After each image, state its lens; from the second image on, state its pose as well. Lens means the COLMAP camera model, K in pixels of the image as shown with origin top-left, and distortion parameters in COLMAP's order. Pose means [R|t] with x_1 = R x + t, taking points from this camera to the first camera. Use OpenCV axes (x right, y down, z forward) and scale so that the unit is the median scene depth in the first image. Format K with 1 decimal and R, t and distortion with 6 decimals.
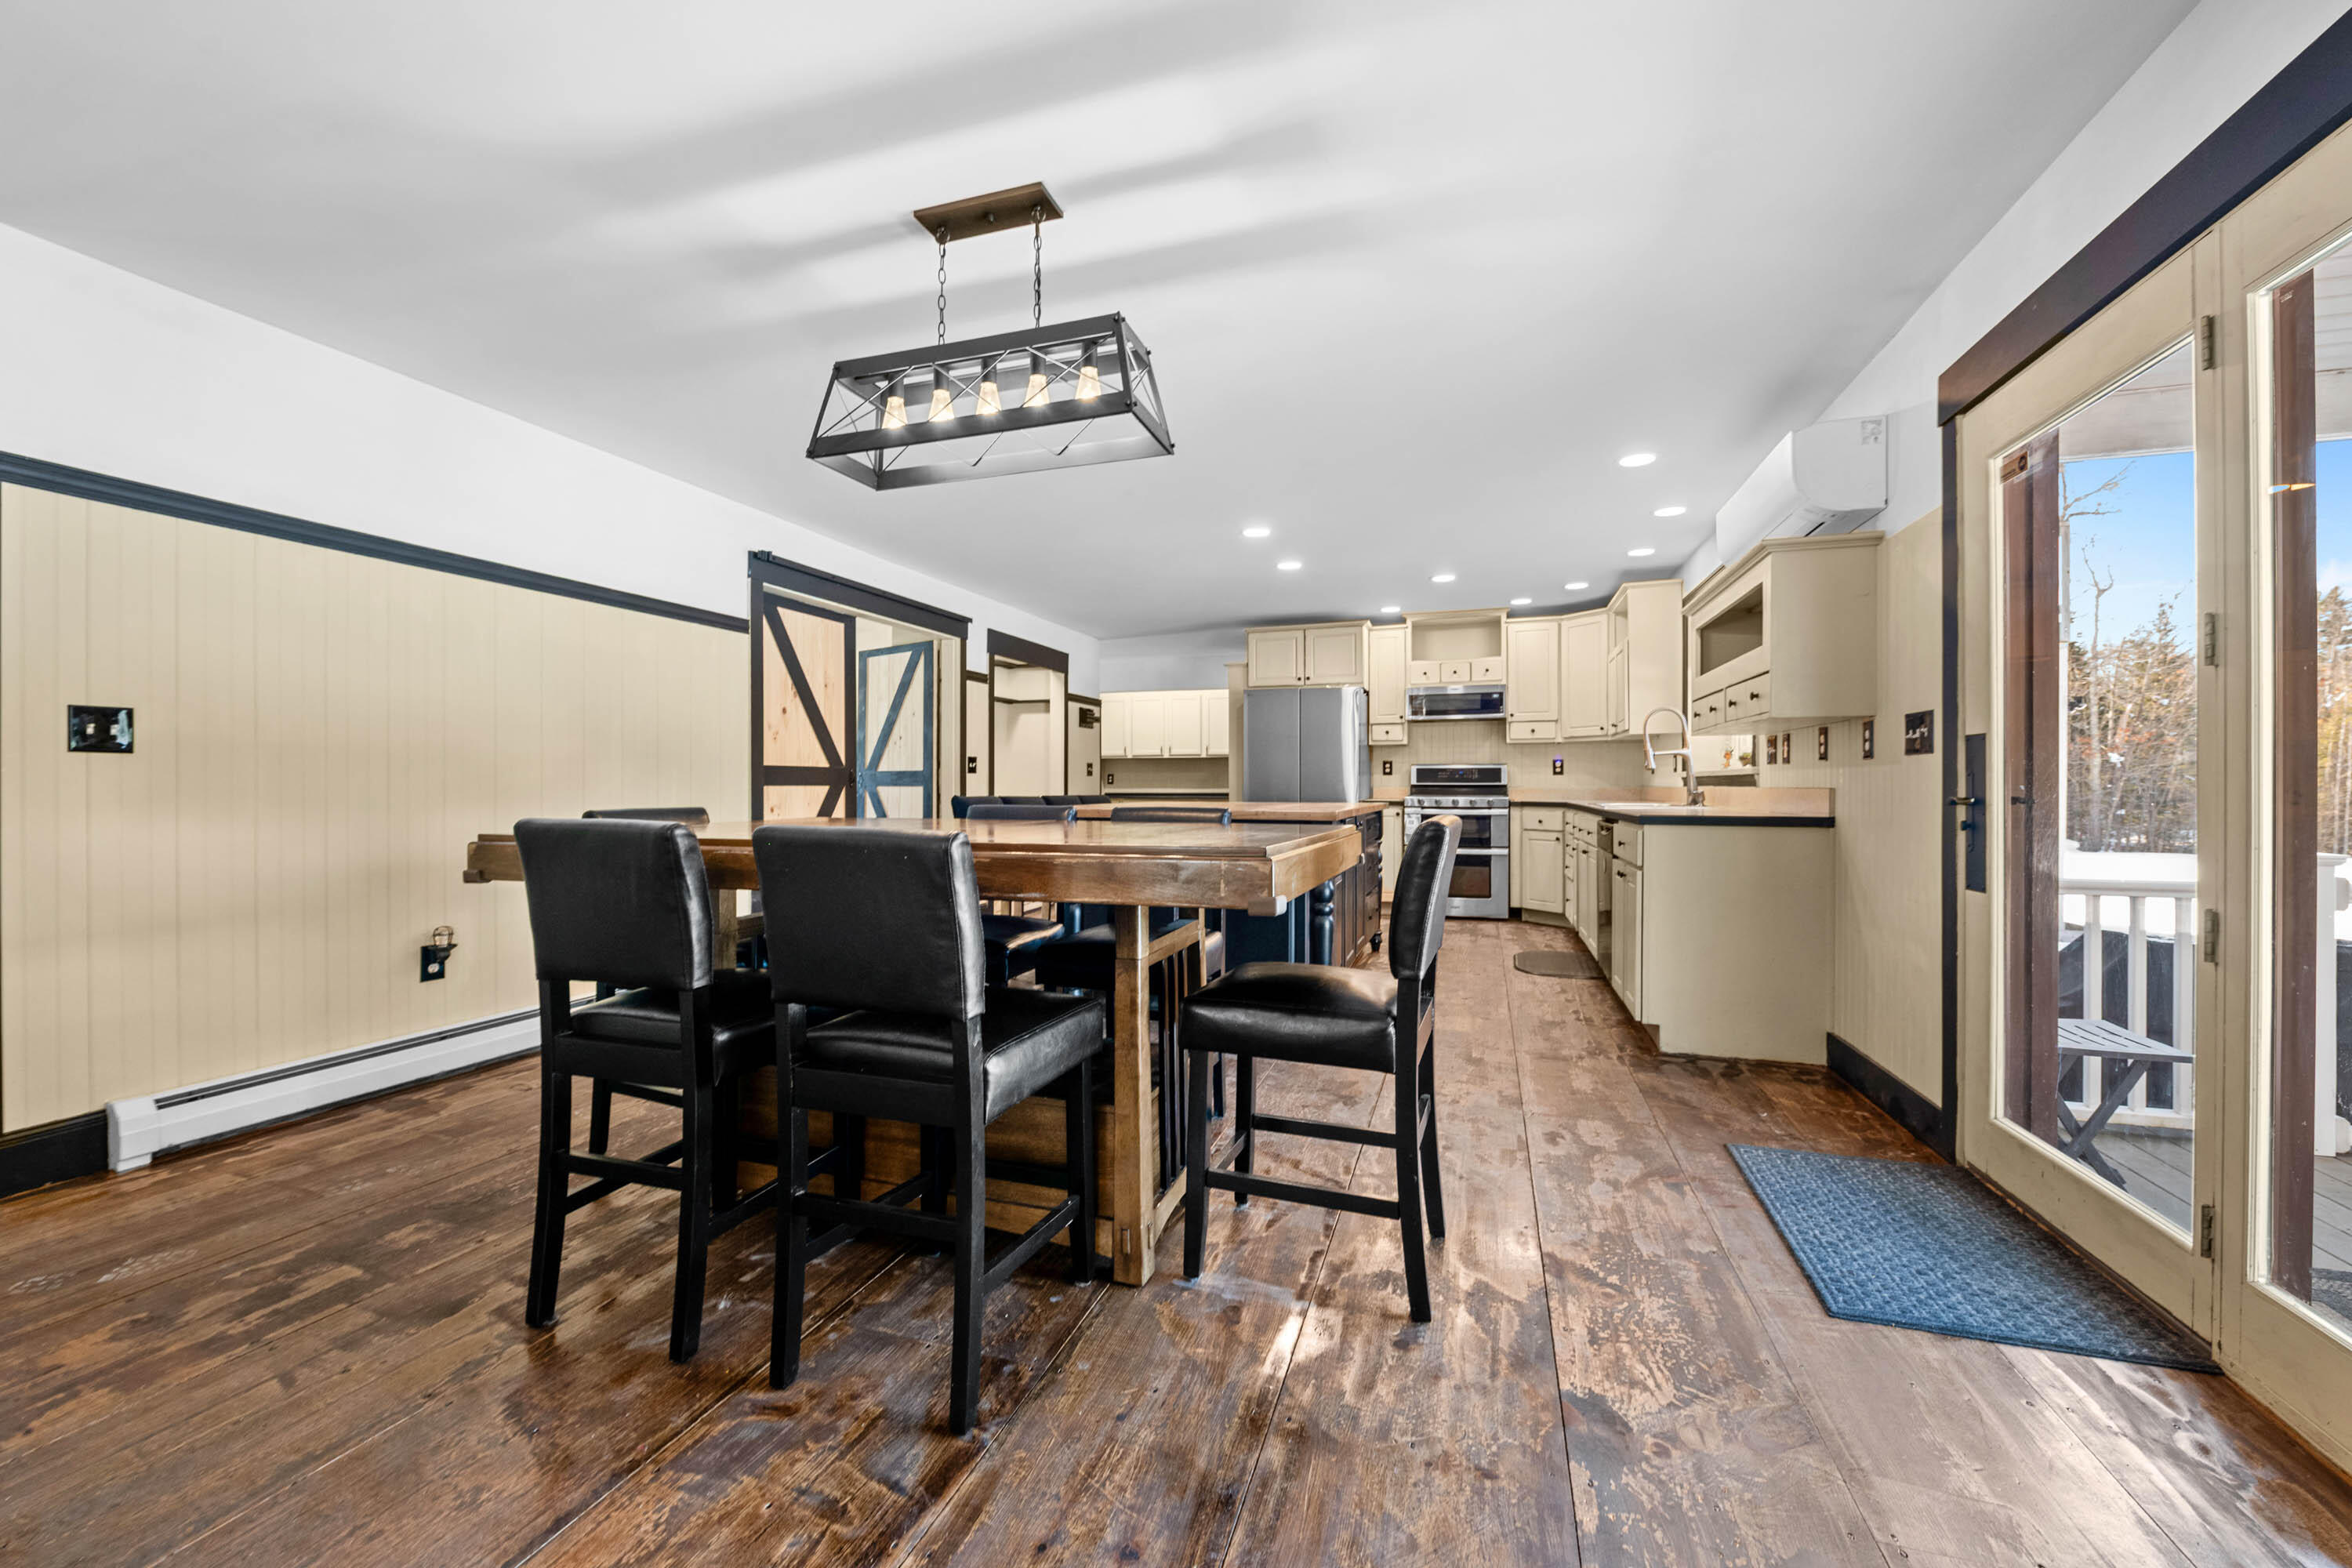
lens RADIAL K [[913.0, 0, 1180.4], [0, 913.0, 790.8], [0, 0, 1]] dist [-0.004023, -0.001168]
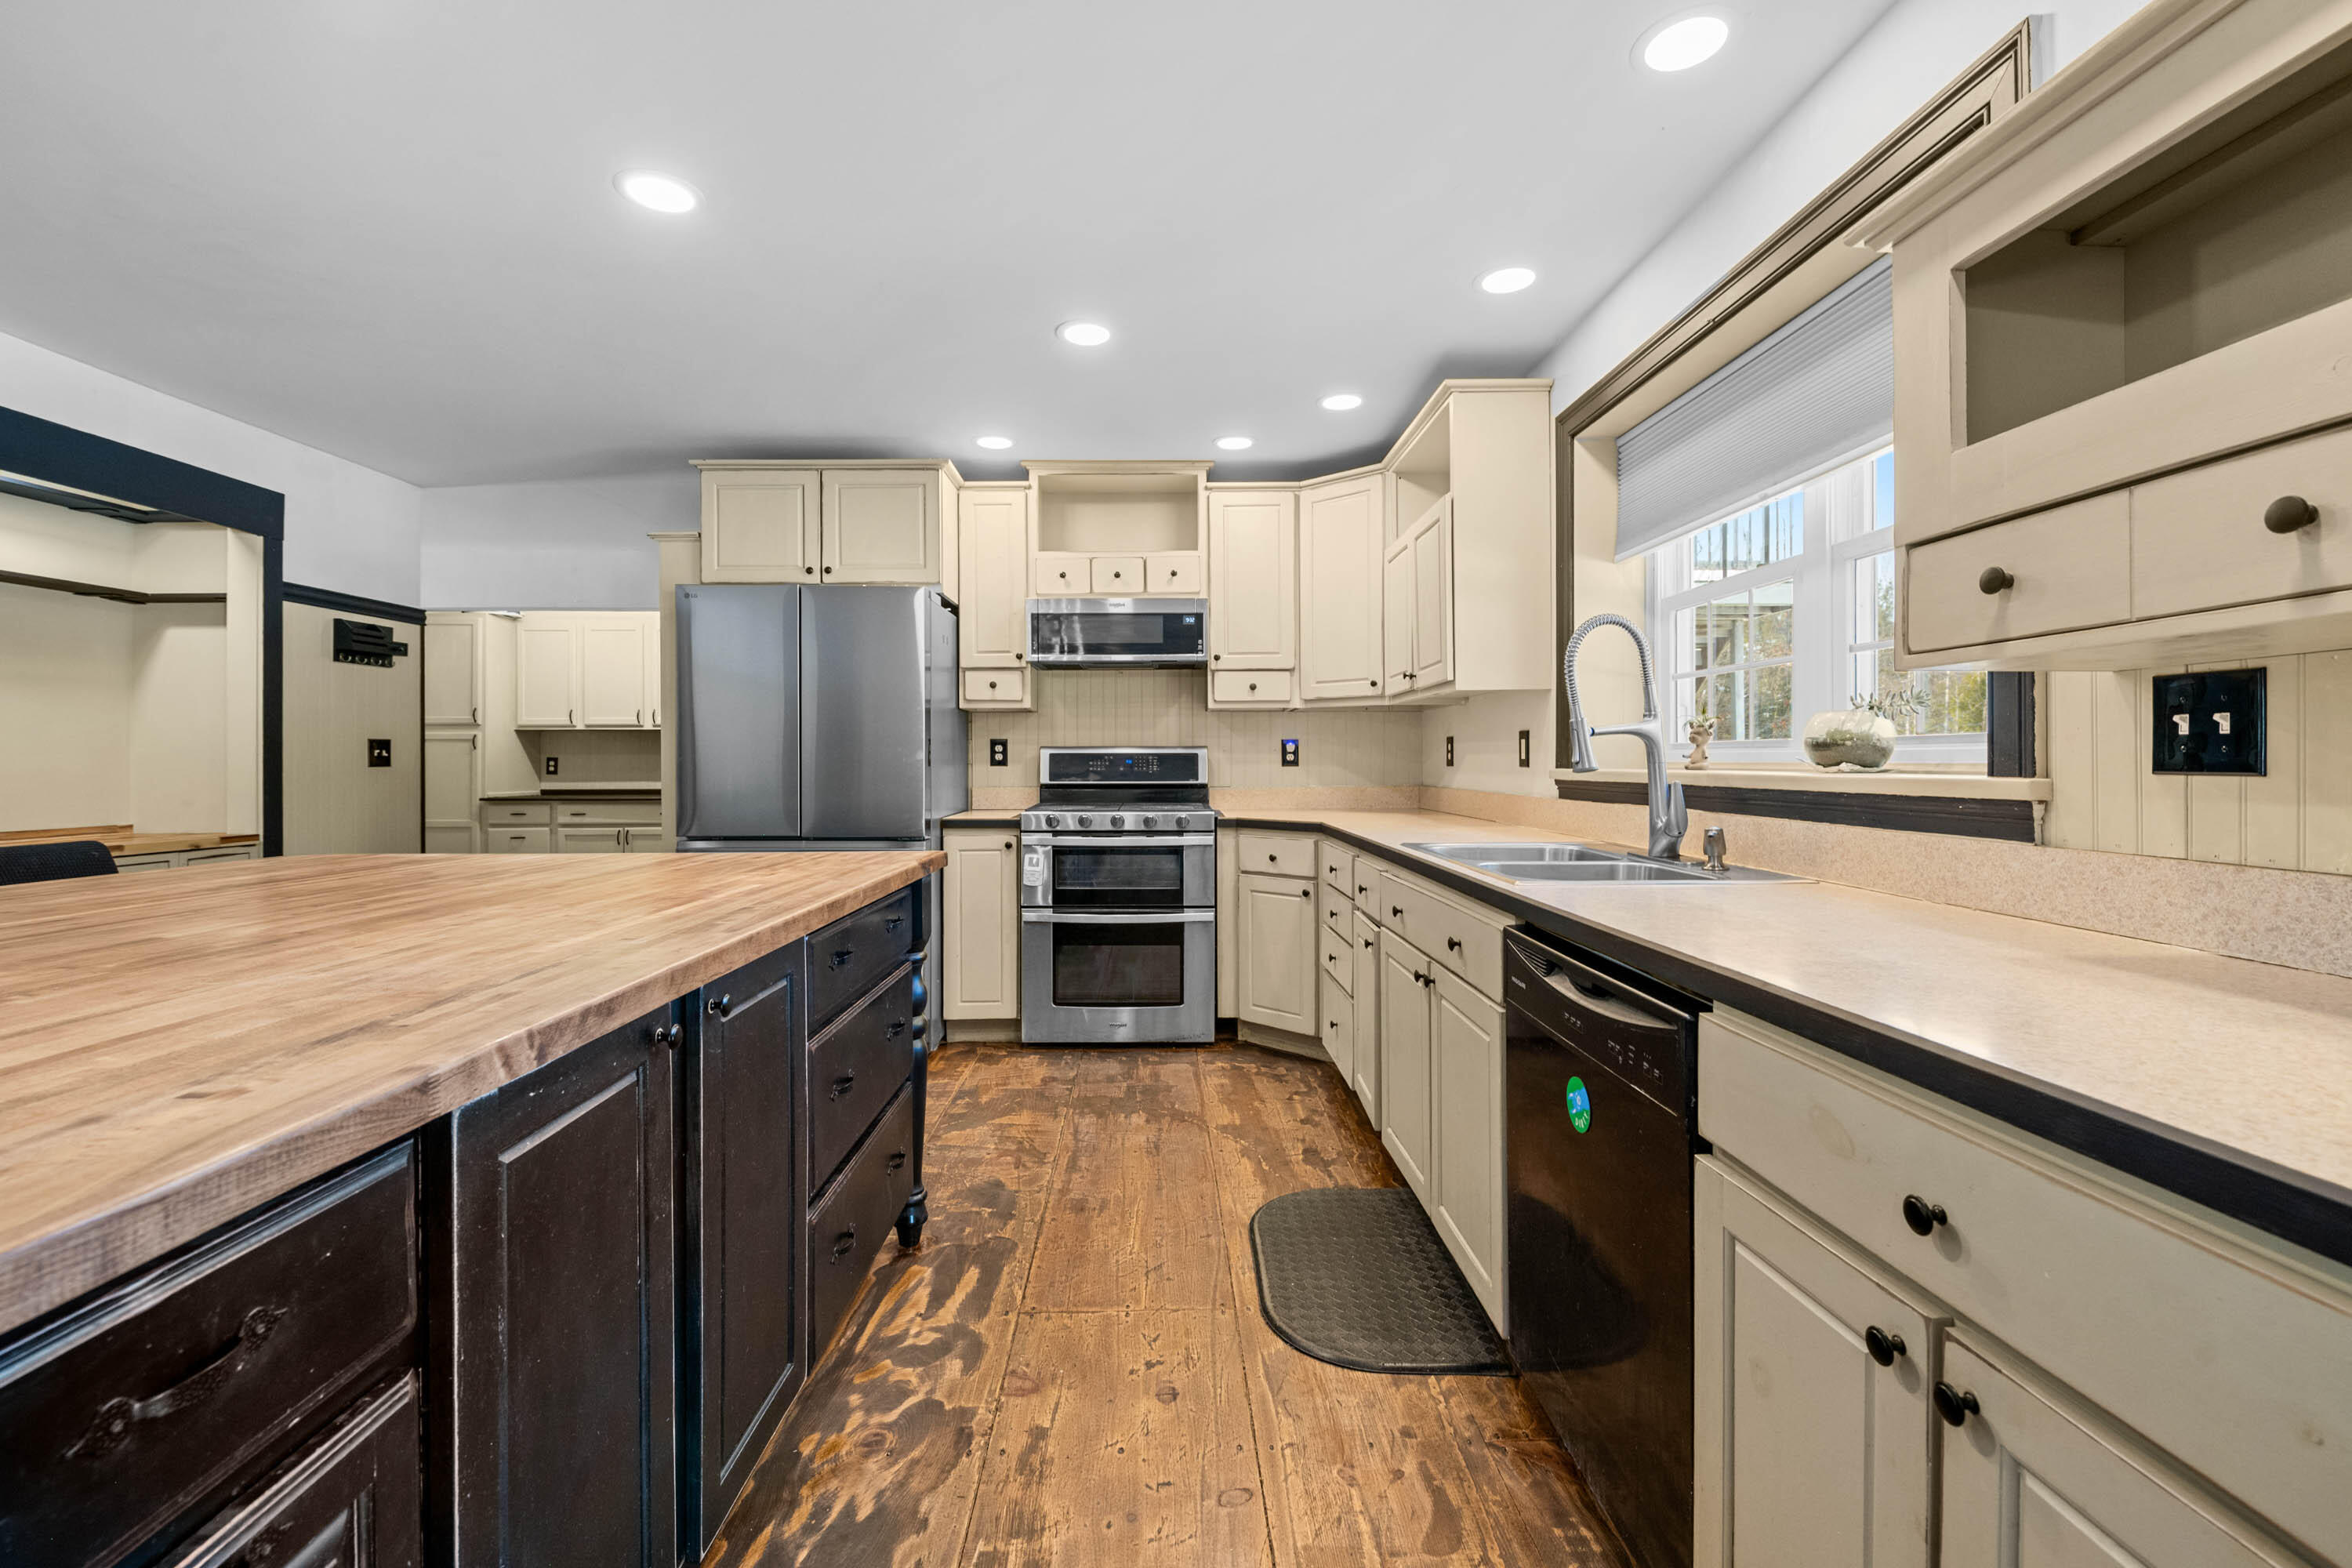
lens RADIAL K [[963.1, 0, 1186.3], [0, 963.1, 762.0], [0, 0, 1]] dist [-0.002887, -0.001338]
pose [[0.938489, -0.001461, 0.345306, 0.146222], [0.003022, 0.999988, -0.003981, -0.018393], [-0.345296, 0.004780, 0.938482, 0.463929]]
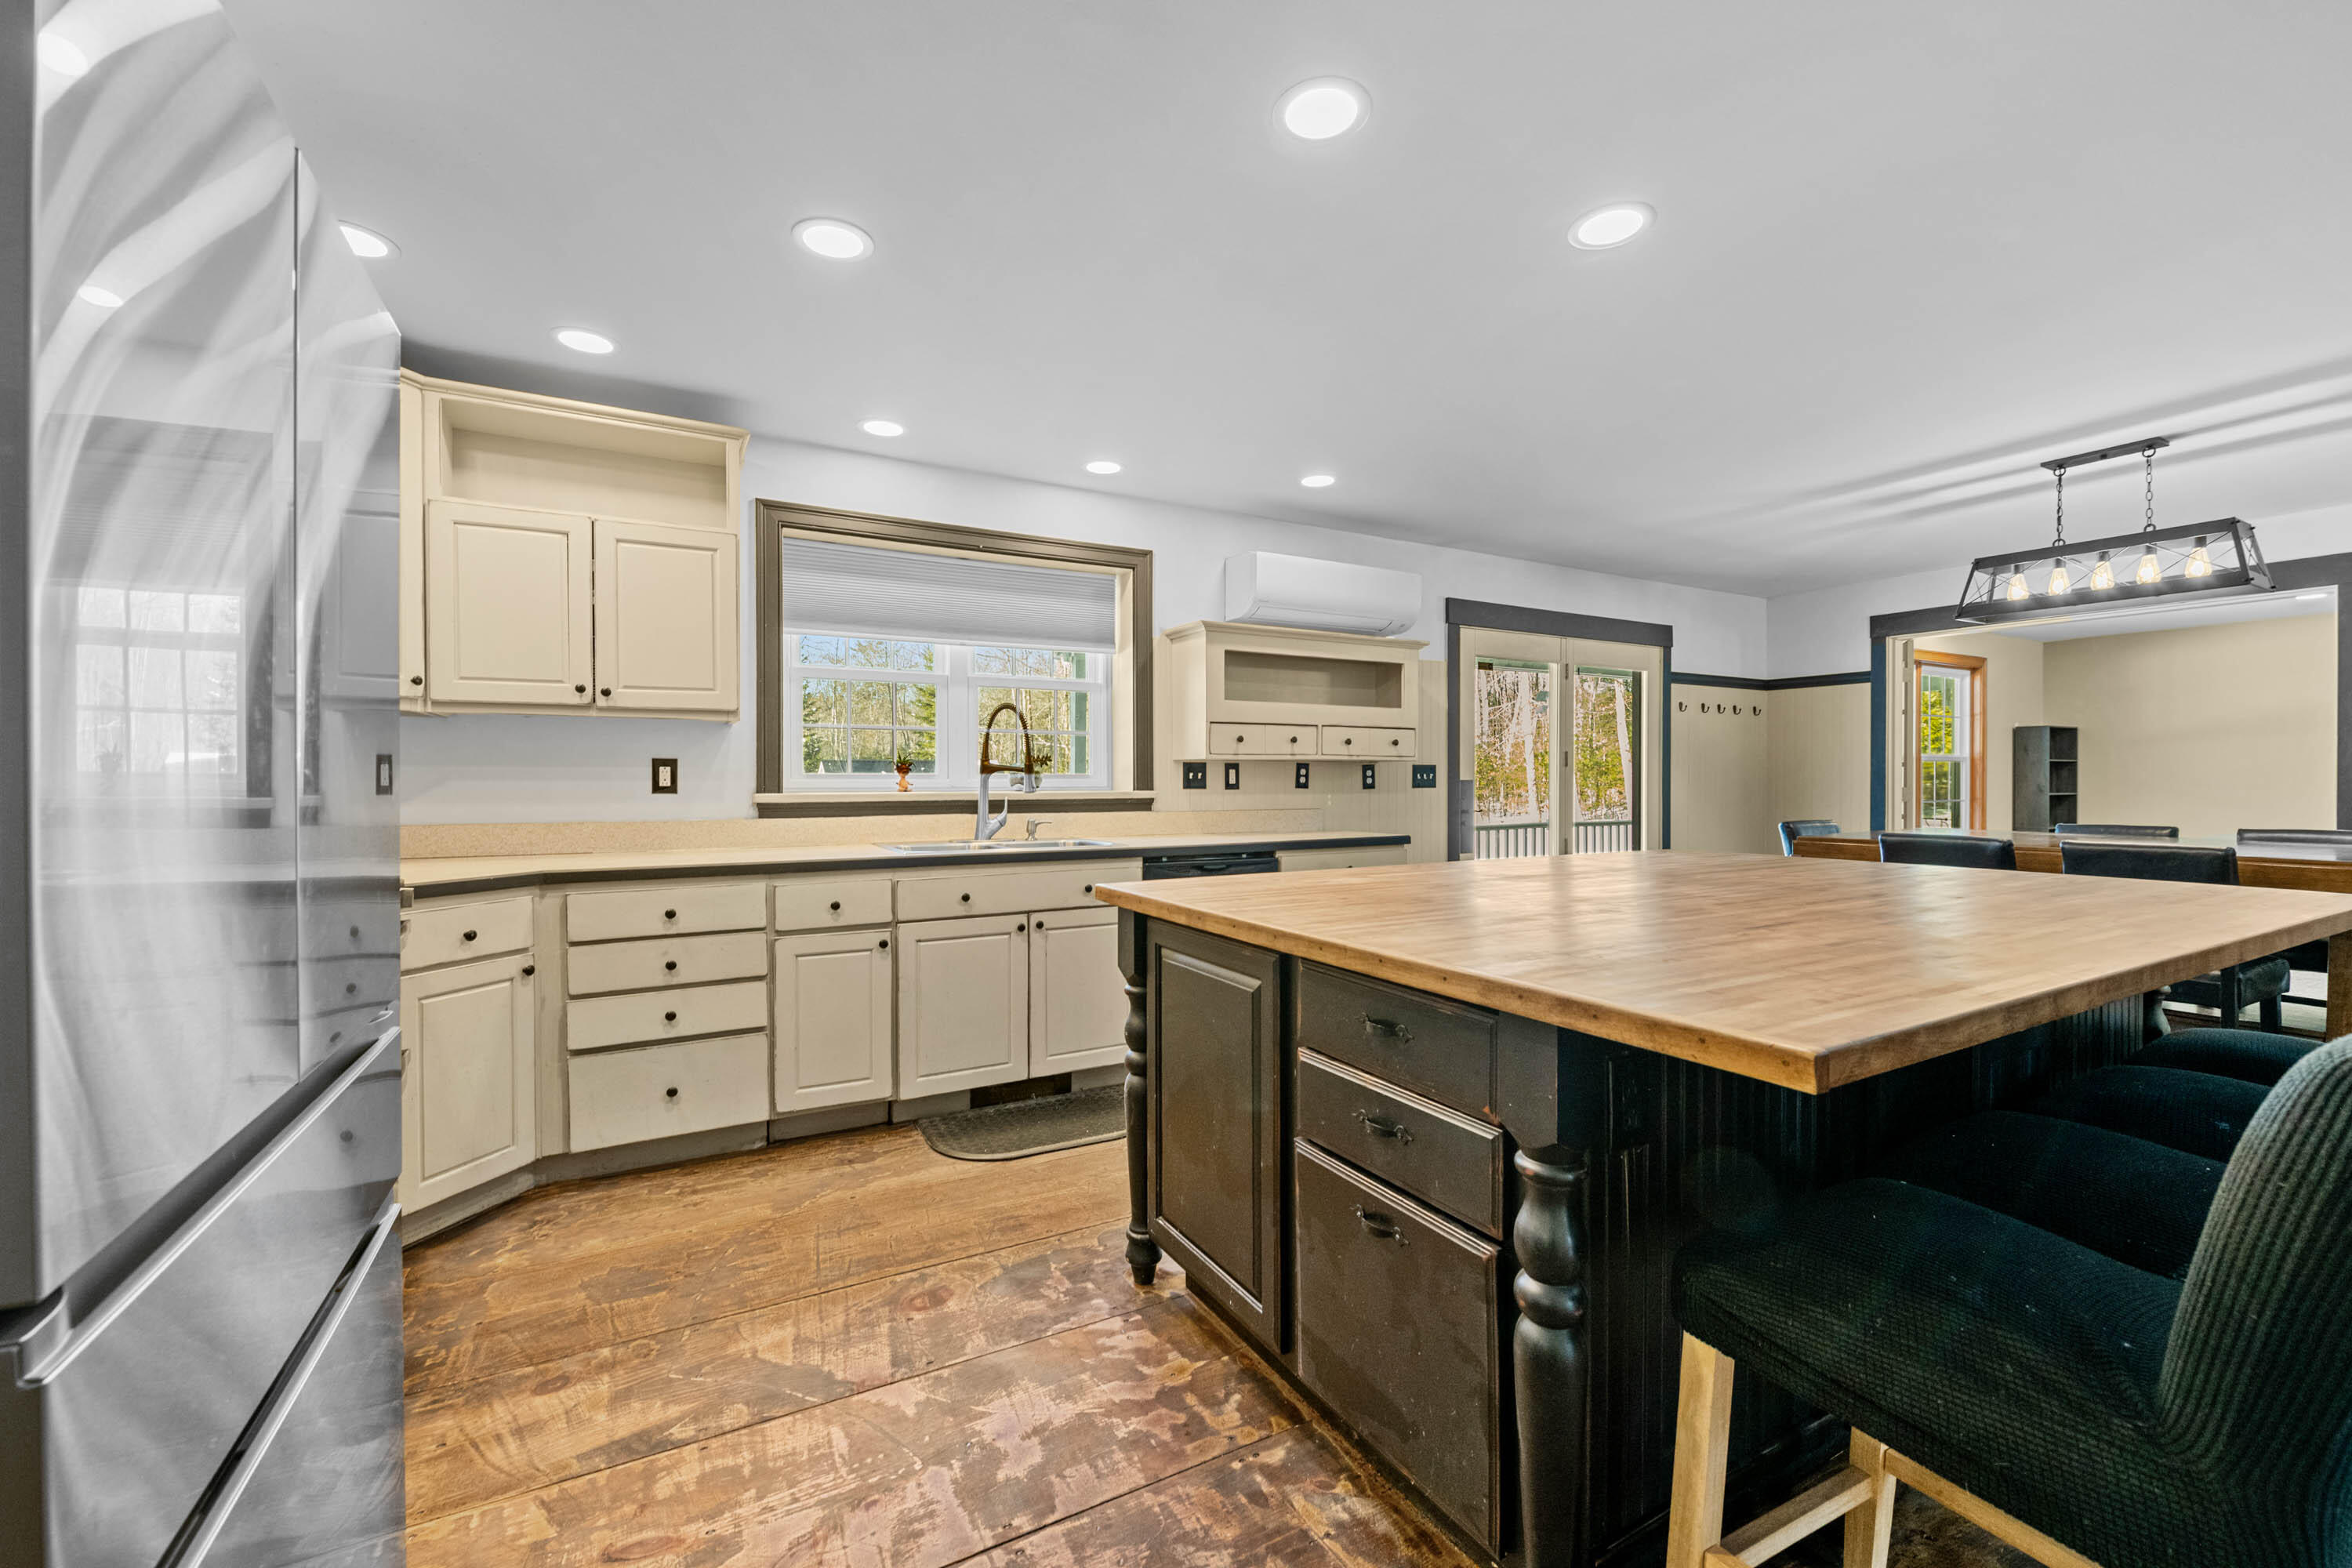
lens RADIAL K [[963.1, 0, 1159.9], [0, 963.1, 791.9], [0, 0, 1]] dist [-0.002887, -0.001338]
pose [[-0.729798, -0.007740, 0.683619, -0.048759], [0.005130, 0.999846, 0.016797, -0.024985], [-0.683643, 0.015766, -0.729646, 1.022098]]
